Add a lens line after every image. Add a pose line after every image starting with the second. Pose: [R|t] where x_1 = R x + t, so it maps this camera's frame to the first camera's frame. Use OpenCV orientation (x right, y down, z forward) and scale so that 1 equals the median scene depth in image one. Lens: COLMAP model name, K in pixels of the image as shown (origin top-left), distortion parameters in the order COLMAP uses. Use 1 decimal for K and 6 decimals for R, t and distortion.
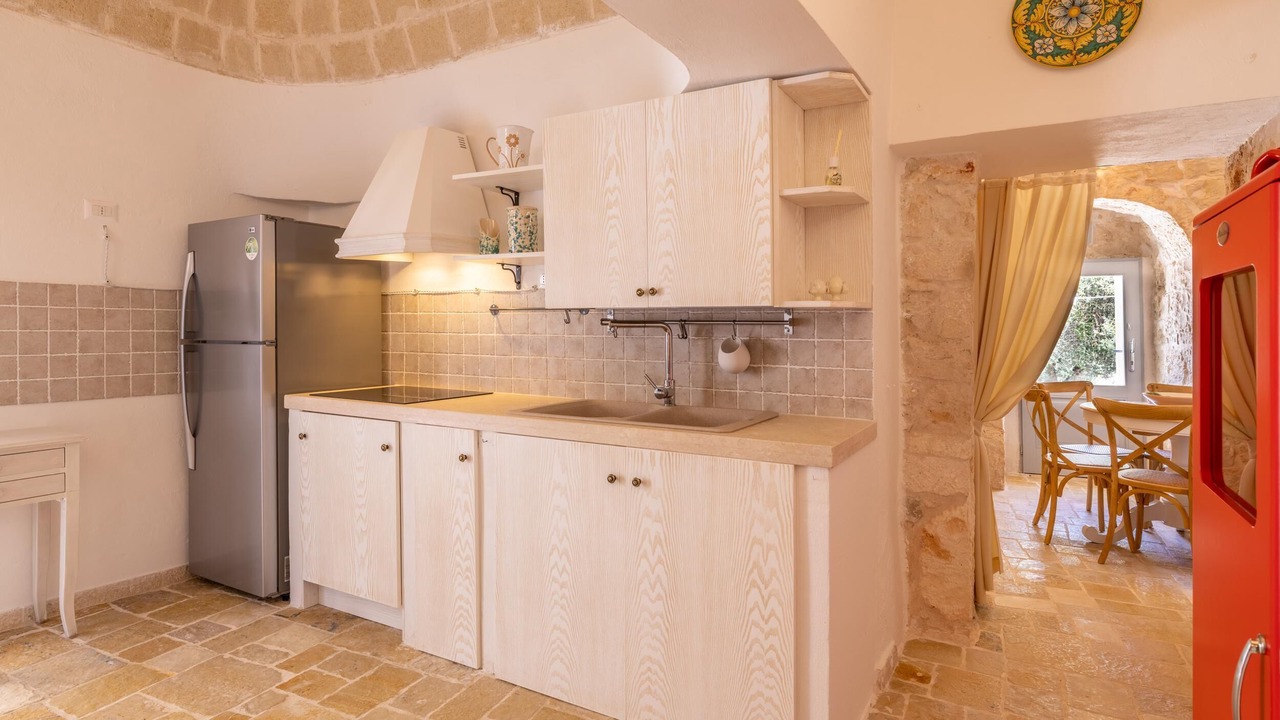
lens RADIAL K [[683.5, 0, 640.7], [0, 683.5, 342.5], [0, 0, 1]] dist [-0.000018, 0.000899]
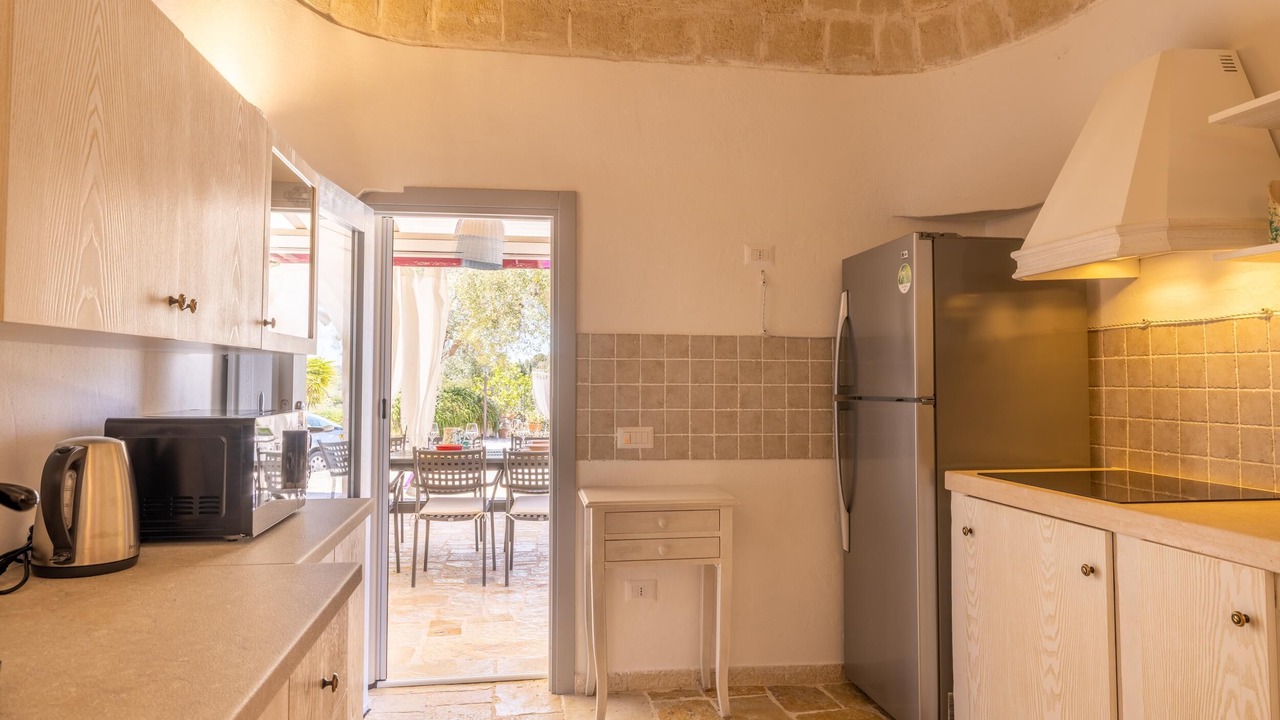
lens RADIAL K [[784.2, 0, 640.0], [0, 784.2, 360.0], [0, 0, 1]] dist [-0.005018, 0.002395]
pose [[0.615382, -0.027930, -0.787734, -0.053440], [-0.016058, 0.998720, -0.047955, 0.002738], [0.788065, 0.042160, 0.614146, 0.214486]]
